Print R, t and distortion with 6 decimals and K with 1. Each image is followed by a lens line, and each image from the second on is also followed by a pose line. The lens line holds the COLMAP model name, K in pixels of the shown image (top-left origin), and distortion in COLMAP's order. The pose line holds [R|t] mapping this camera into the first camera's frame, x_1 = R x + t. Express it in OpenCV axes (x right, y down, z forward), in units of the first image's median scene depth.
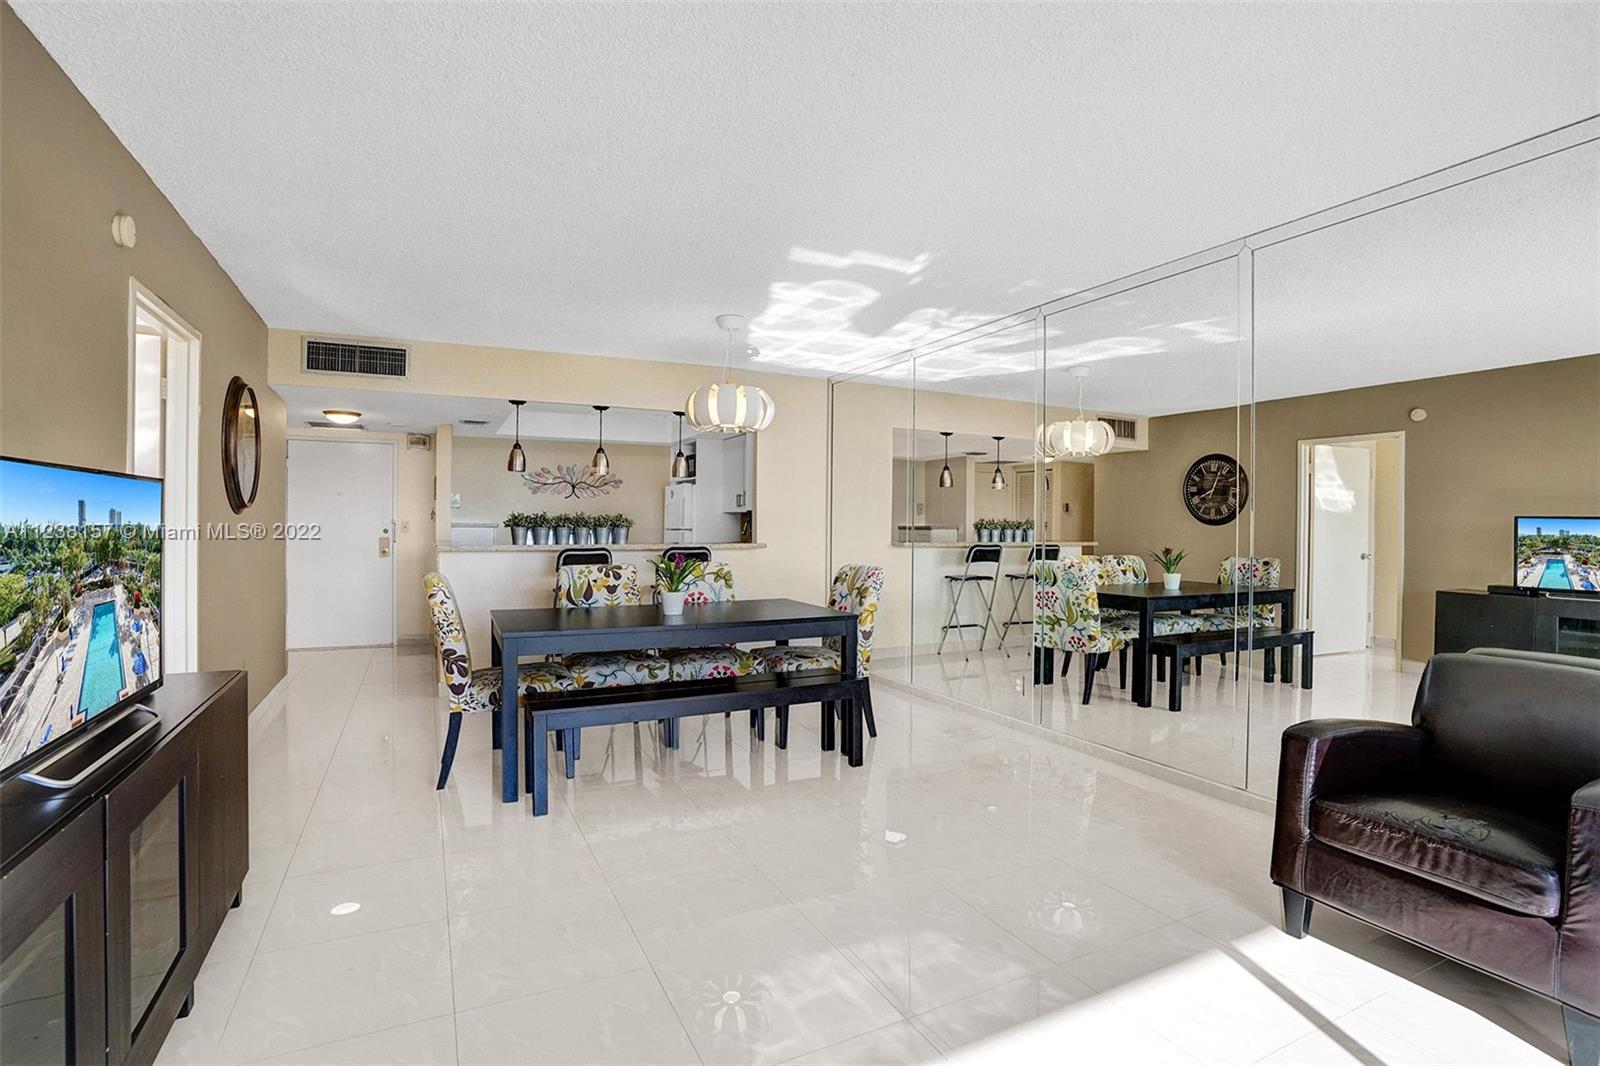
lens RADIAL K [[757.3, 0, 805.2], [0, 757.3, 536.1], [0, 0, 1]] dist [-0.071431, 0.029926]
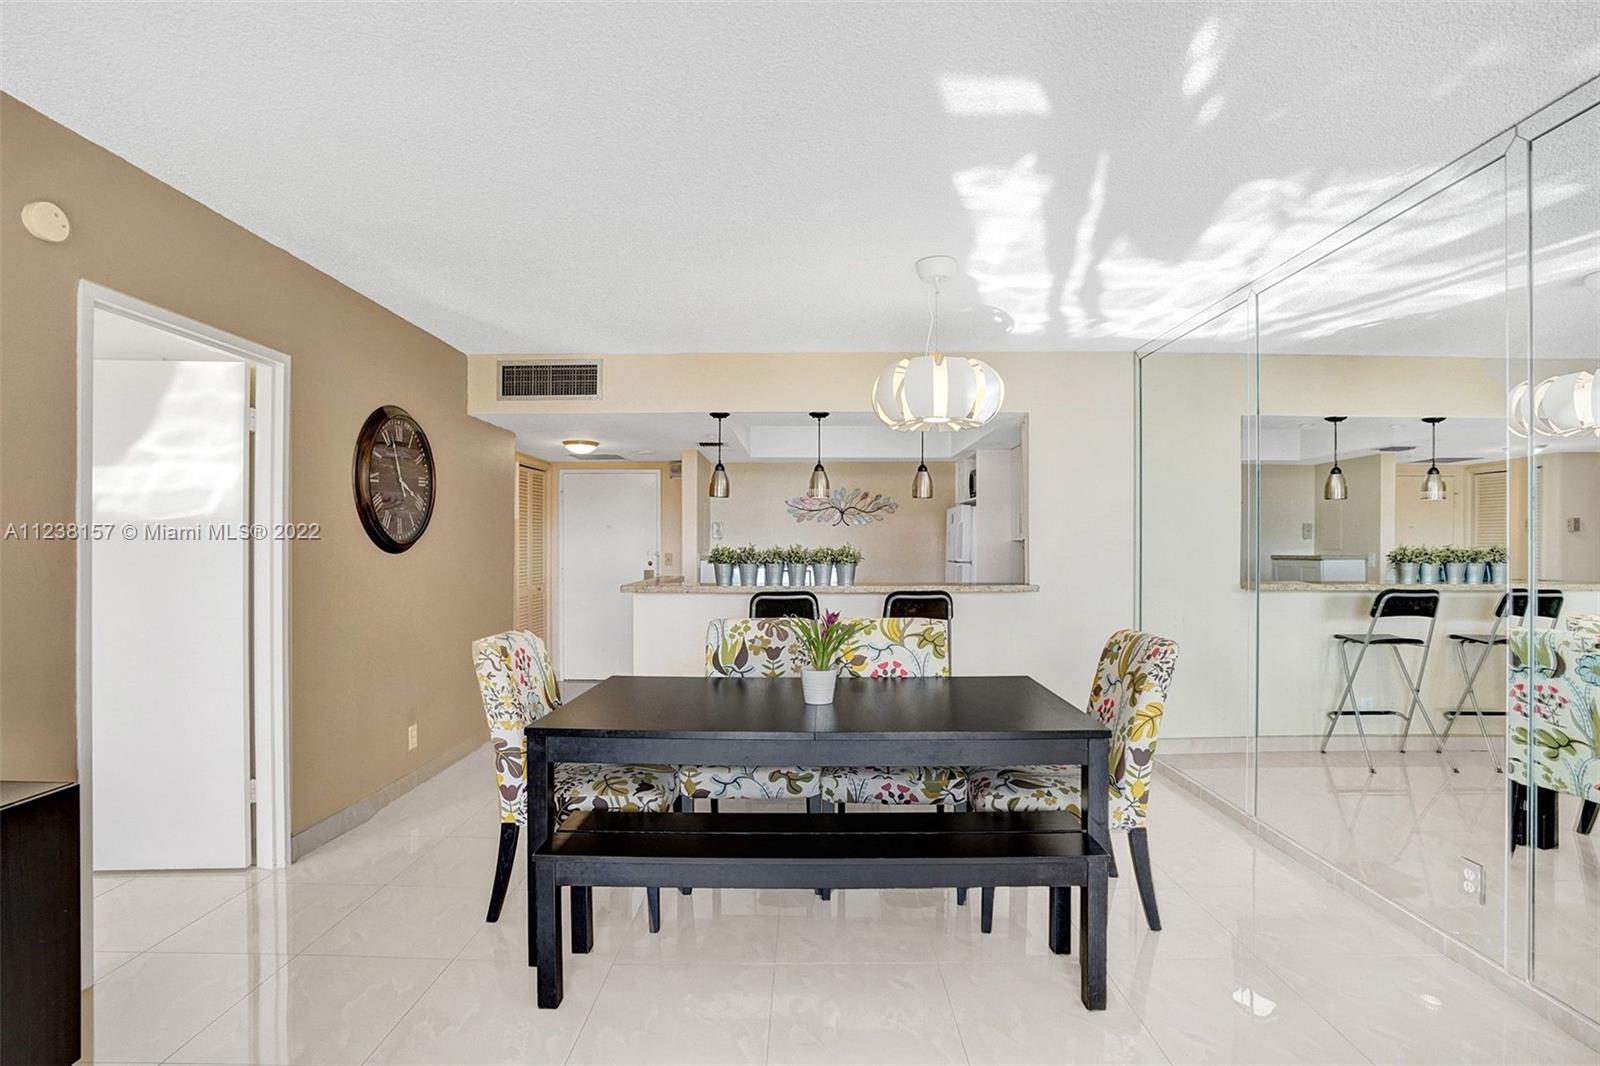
lens RADIAL K [[749.7, 0, 826.8], [0, 749.7, 549.9], [0, 0, 1]] dist [-0.057991, 0.028597]
pose [[0.897104, -0.004932, -0.441791, 0.097217], [-0.000007, 0.999938, -0.011177, -0.019170], [0.441819, 0.010030, 0.897048, 0.314465]]
